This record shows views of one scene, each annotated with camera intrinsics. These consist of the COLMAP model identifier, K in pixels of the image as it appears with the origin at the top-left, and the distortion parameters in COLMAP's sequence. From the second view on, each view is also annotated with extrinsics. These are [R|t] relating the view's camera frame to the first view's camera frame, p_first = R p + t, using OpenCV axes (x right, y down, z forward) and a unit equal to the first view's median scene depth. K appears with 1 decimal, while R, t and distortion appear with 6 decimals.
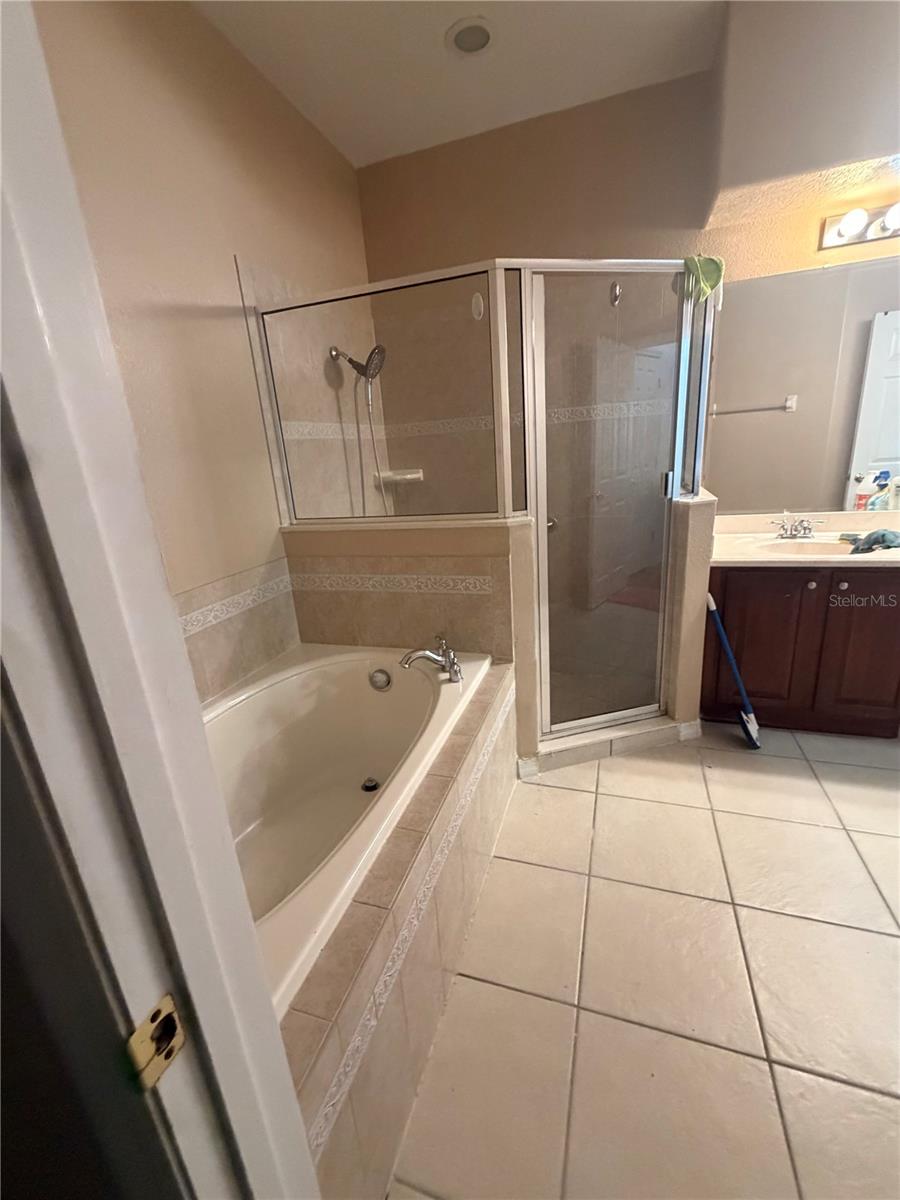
lens RADIAL K [[505.4, 0, 450.0], [0, 505.4, 600.0], [0, 0, 1]] dist [-0.001762, -0.000090]
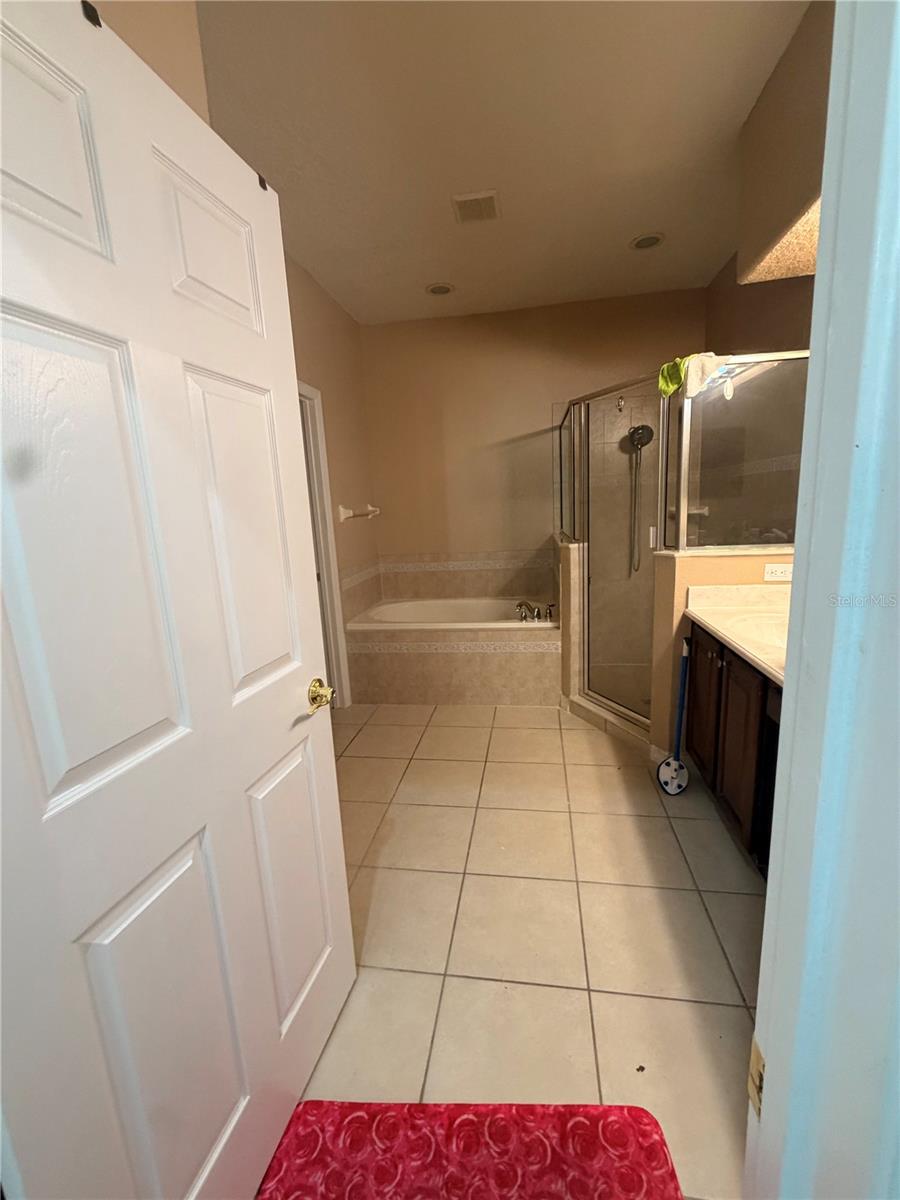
lens RADIAL K [[484.6, 0, 450.0], [0, 484.6, 600.0], [0, 0, 1]] dist [-0.000315, 0.000153]
pose [[0.158893, 0.247272, -0.955829, 1.563517], [-0.242819, 0.948179, 0.204928, -0.205035], [0.956970, 0.199532, 0.210701, 0.309138]]
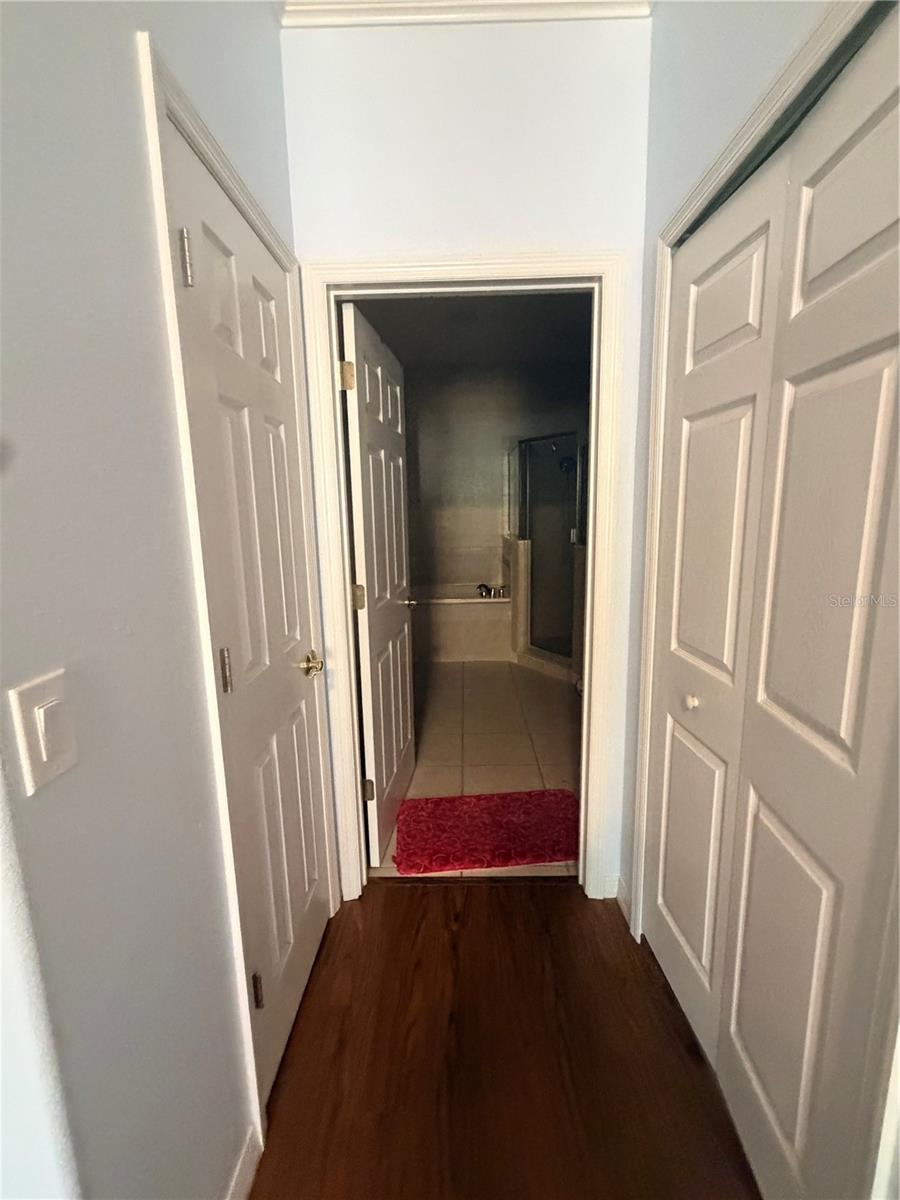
lens RADIAL K [[516.4, 0, 450.0], [0, 516.4, 600.0], [0, 0, 1]] dist [0.002399, 0.000219]
pose [[0.292666, 0.232649, -0.927481, 2.232060], [-0.269726, 0.950648, 0.153348, -0.171156], [0.917385, 0.205286, 0.340974, -0.054325]]
